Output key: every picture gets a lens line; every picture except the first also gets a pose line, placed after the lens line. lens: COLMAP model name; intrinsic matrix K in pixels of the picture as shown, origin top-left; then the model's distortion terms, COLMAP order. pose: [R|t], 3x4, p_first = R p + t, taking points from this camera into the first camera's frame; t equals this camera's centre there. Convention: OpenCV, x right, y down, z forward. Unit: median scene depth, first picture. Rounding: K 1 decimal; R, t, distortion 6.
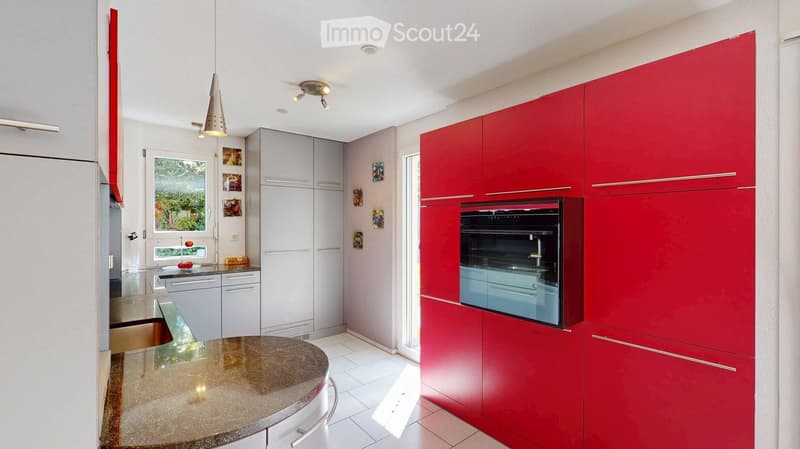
lens RADIAL K [[333.0, 0, 399.0], [0, 333.0, 224.5], [0, 0, 1]] dist [0.004909, 0.000229]
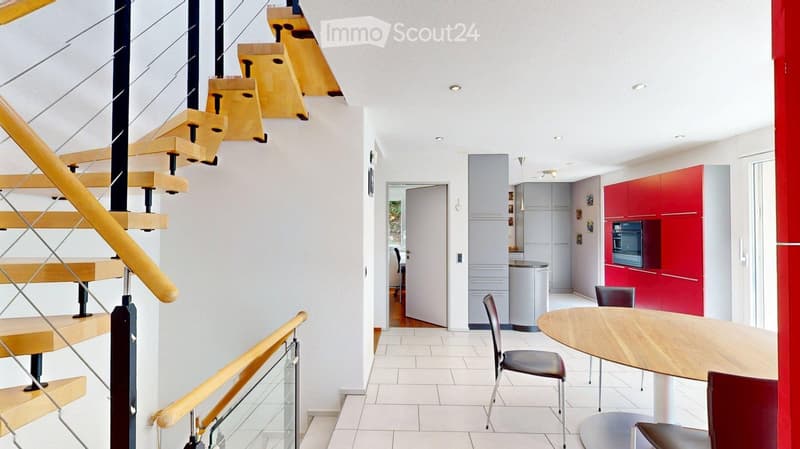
lens RADIAL K [[333.0, 0, 398.7], [0, 333.0, 226.7], [0, 0, 1]] dist [0.004909, 0.000229]
pose [[0.752631, -0.002799, -0.658437, 0.322214], [-0.005365, 0.999932, -0.010383, 0.005281], [0.658421, 0.011347, 0.752565, -0.952395]]
